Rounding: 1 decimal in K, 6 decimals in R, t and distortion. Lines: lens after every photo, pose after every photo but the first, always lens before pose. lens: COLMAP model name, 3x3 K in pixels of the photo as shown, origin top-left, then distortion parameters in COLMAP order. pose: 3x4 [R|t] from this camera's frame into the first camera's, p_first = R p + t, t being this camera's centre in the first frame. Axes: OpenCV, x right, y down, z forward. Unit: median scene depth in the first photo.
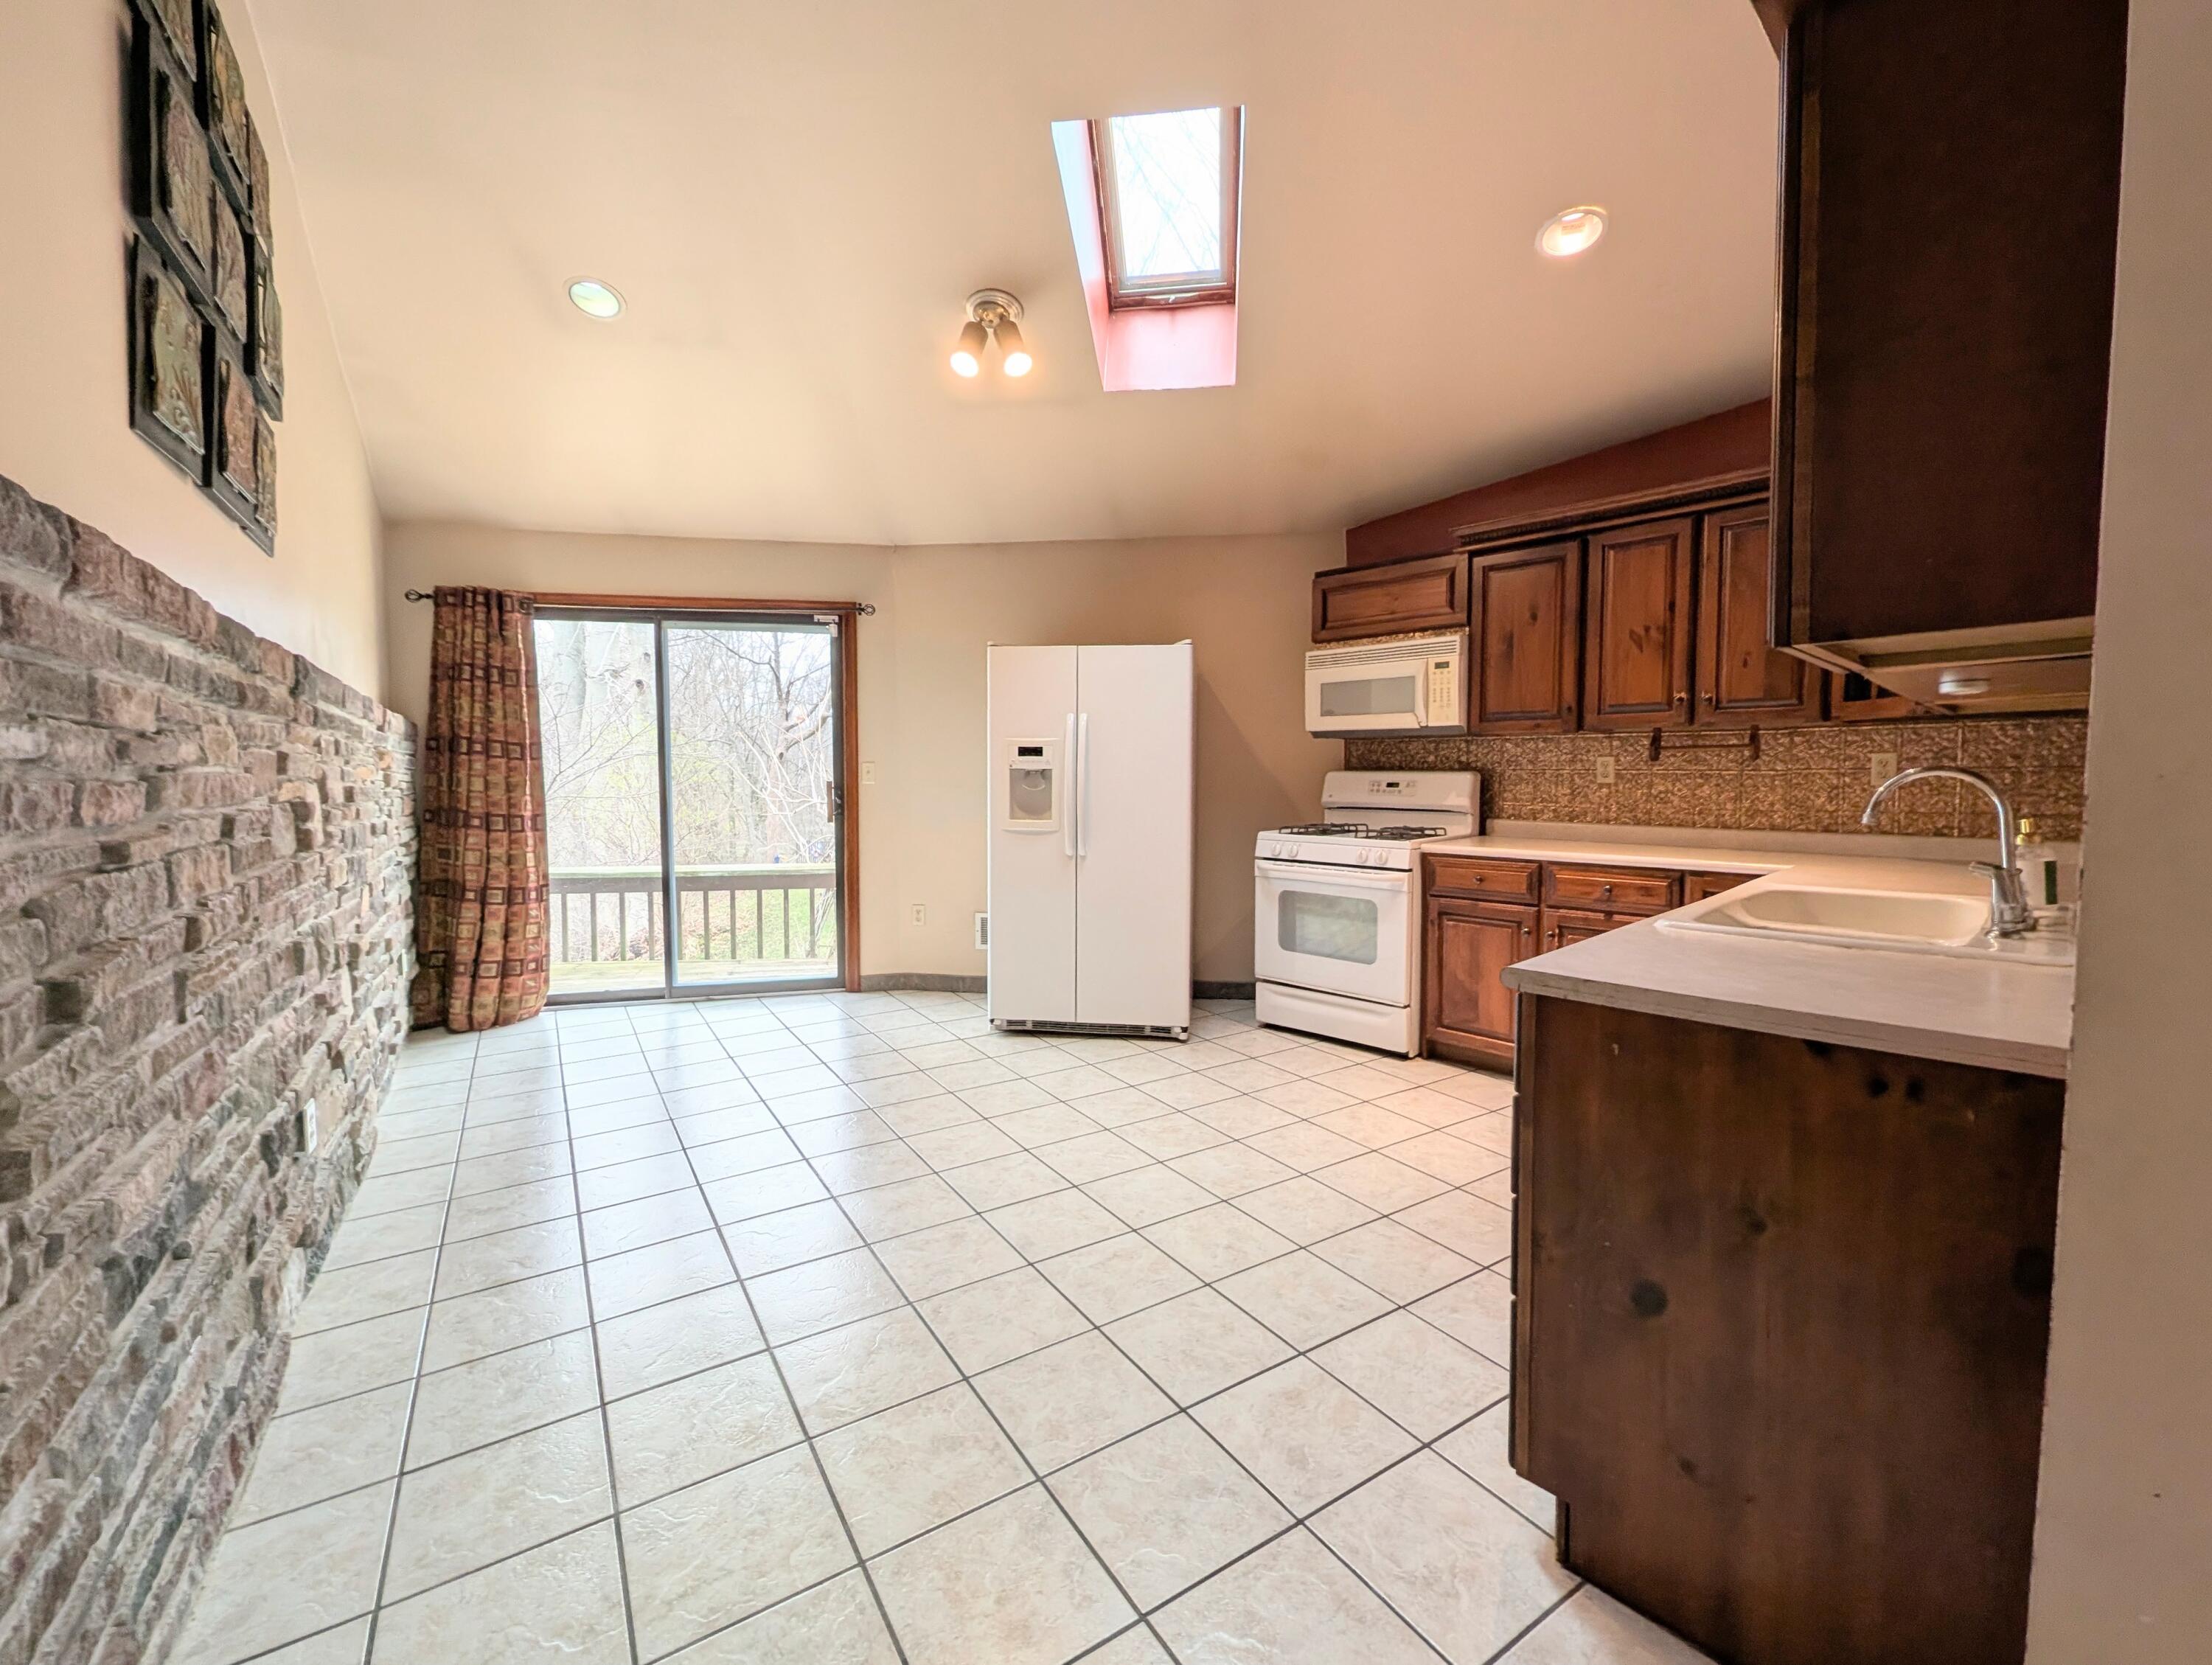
lens RADIAL K [[914.5, 0, 1108.1], [0, 914.5, 823.5], [0, 0, 1]] dist [-0.001038, -0.000181]
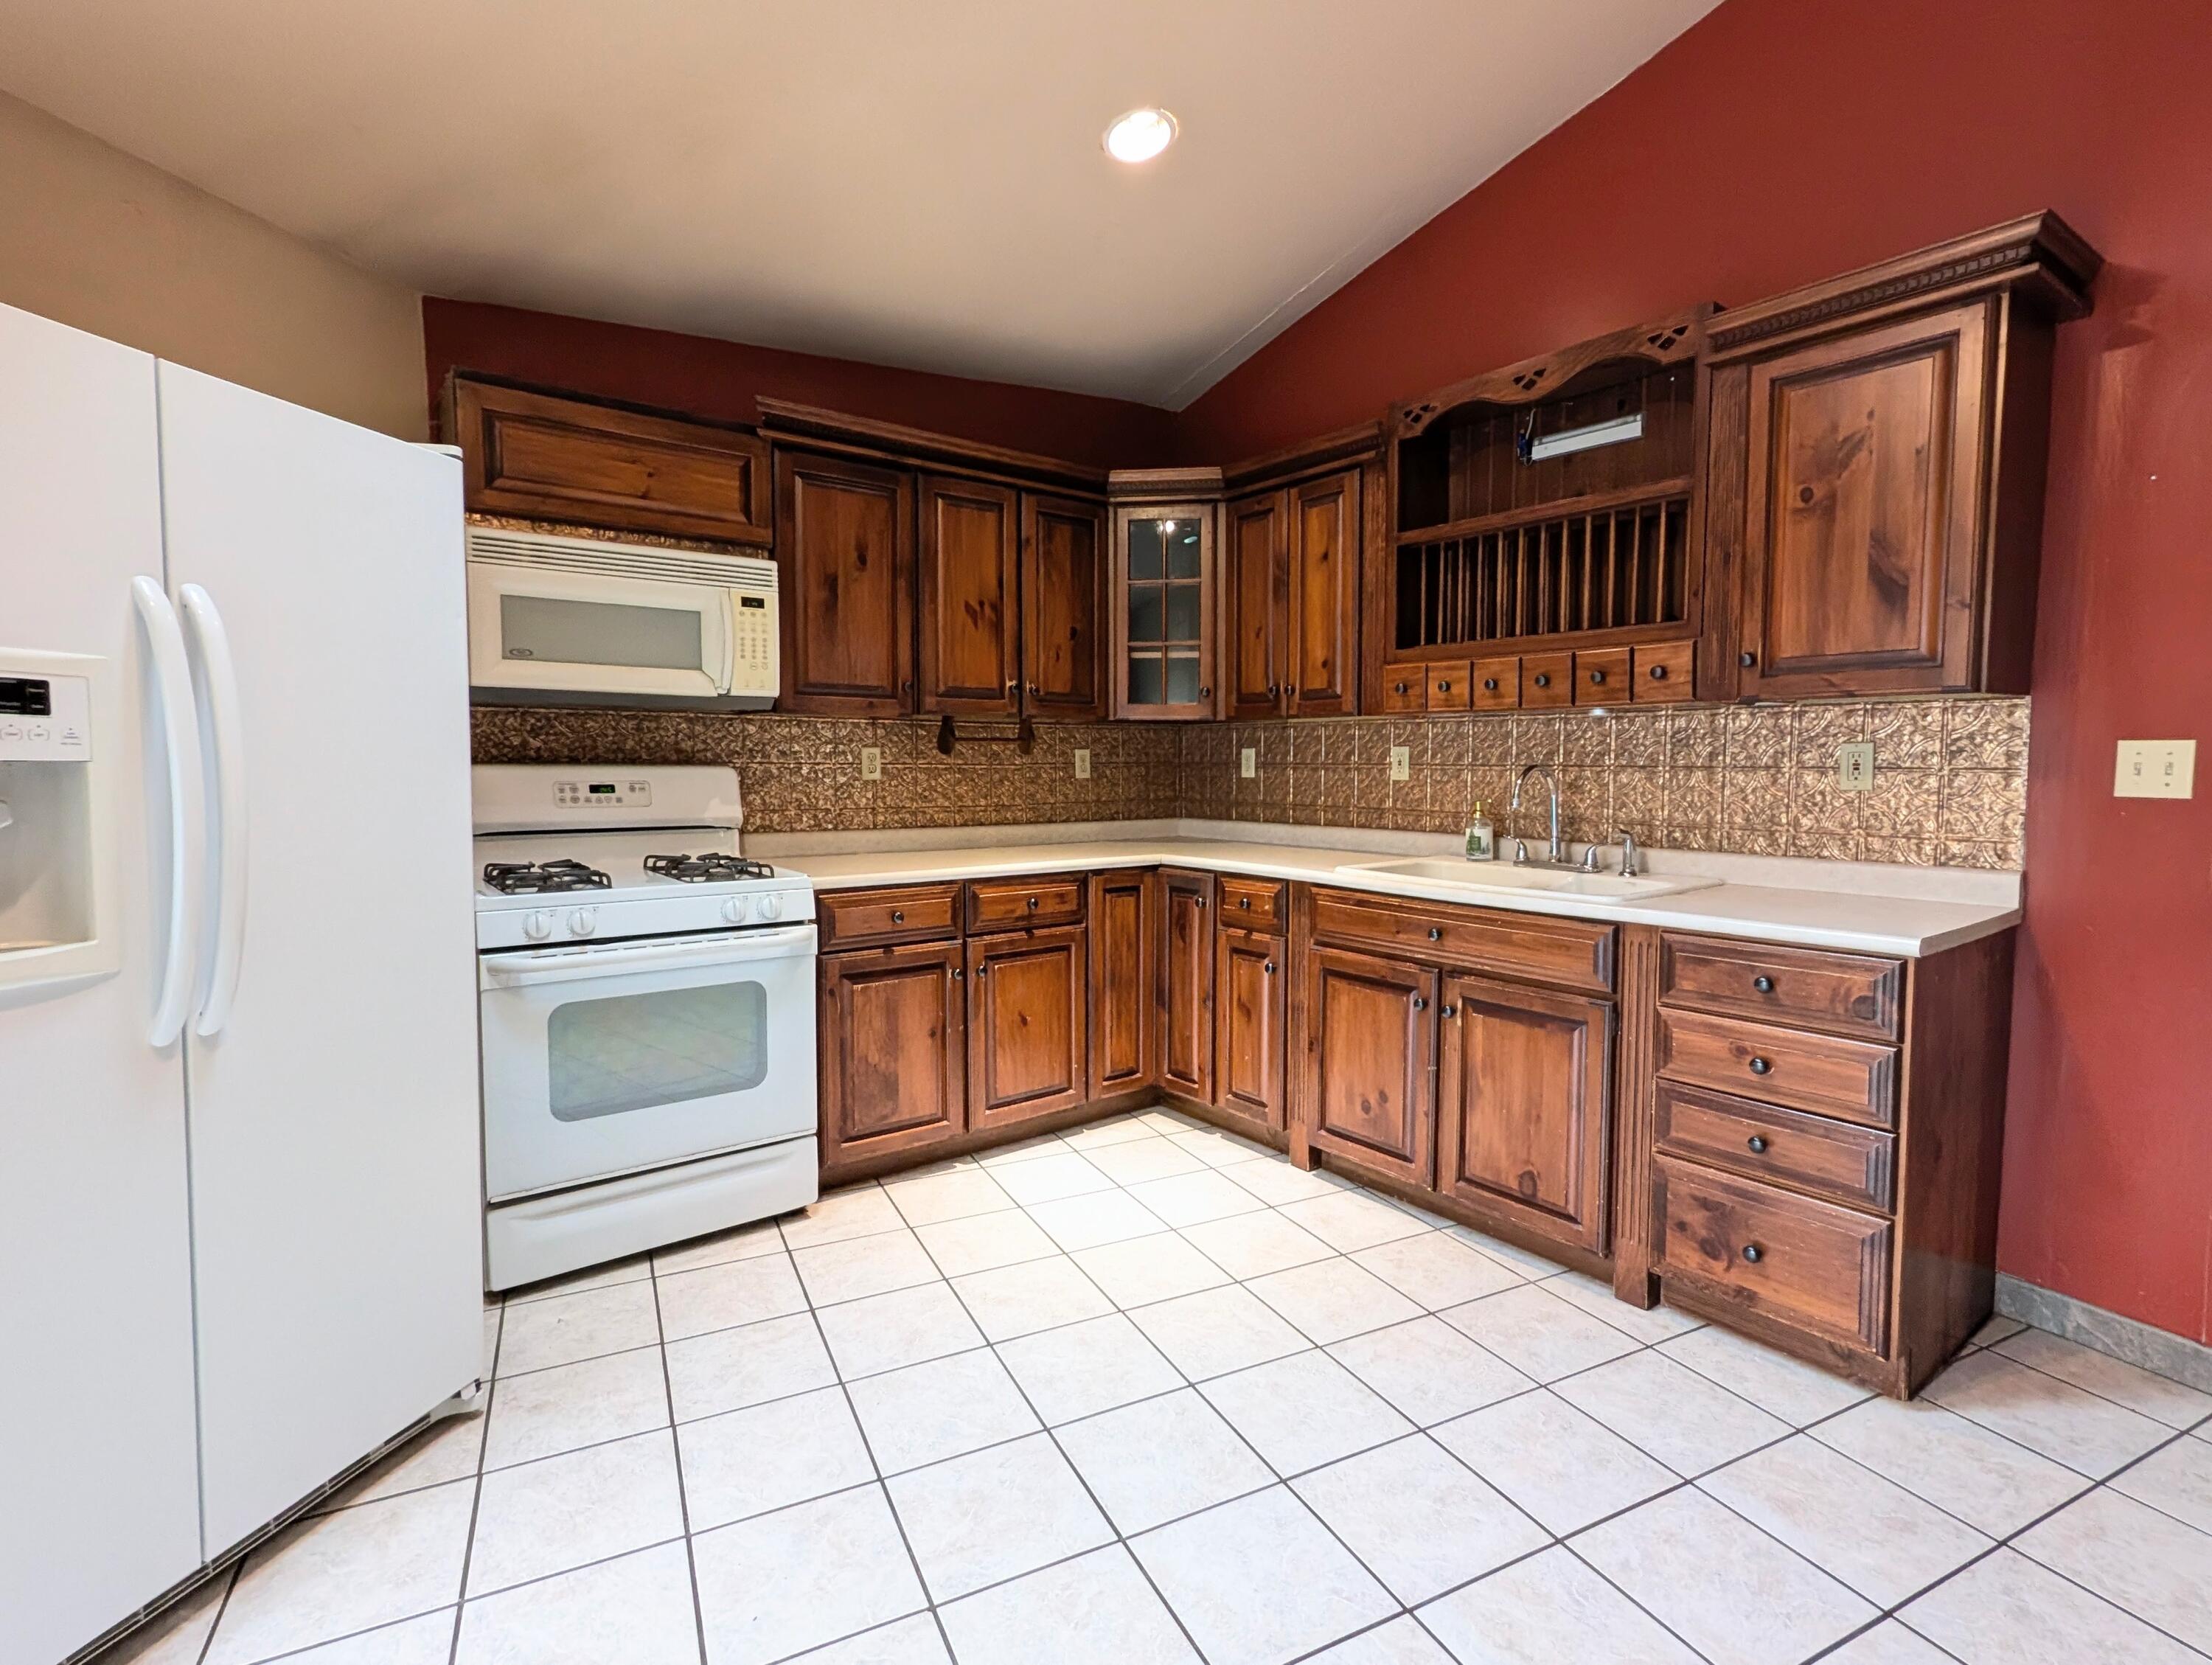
lens RADIAL K [[1066.4, 0, 1114.8], [0, 1066.4, 828.0], [0, 0, 1]] dist [0.002135, 0.000198]
pose [[0.111137, -0.060699, 0.991950, -0.379598], [0.053140, 0.997068, 0.055058, -0.042755], [-0.992383, 0.046593, 0.114037, 0.686606]]
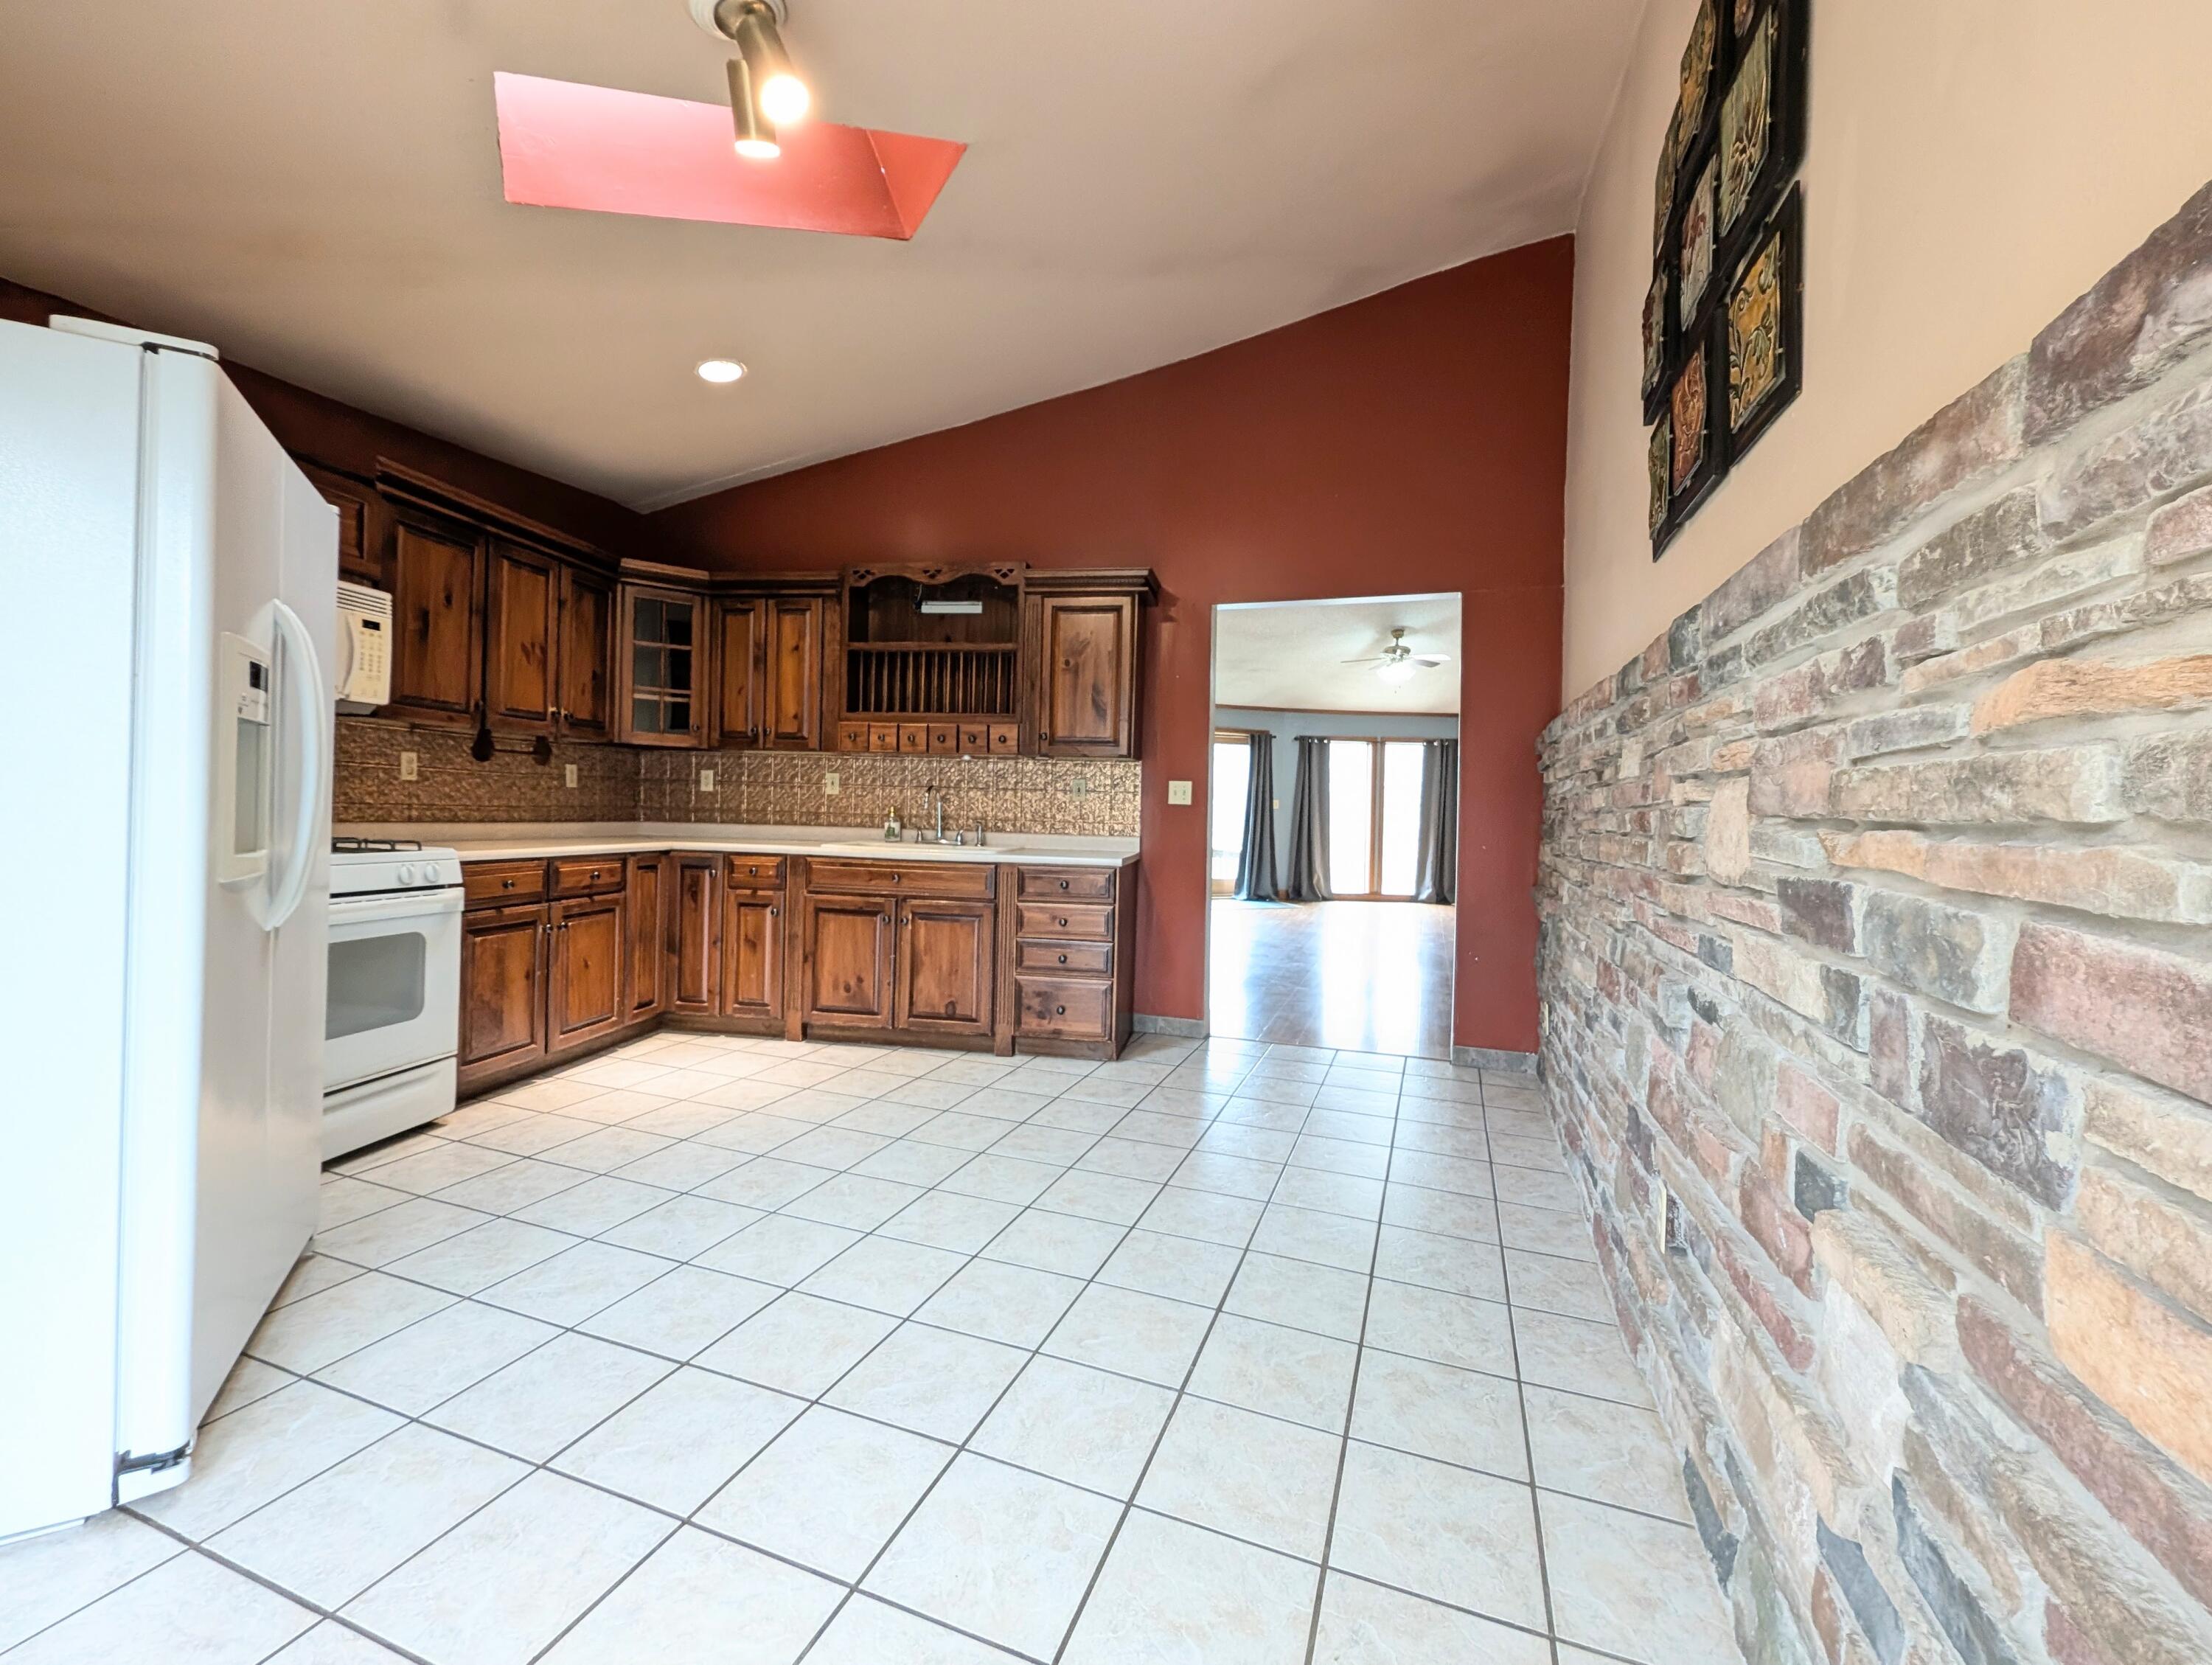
lens RADIAL K [[914.5, 0, 1108.1], [0, 914.5, 823.5], [0, 0, 1]] dist [-0.001038, -0.000181]
pose [[-0.605857, -0.024839, 0.795186, -0.656791], [0.017704, 0.998844, 0.044690, -0.028949], [-0.795377, 0.041154, -0.604717, 1.009292]]
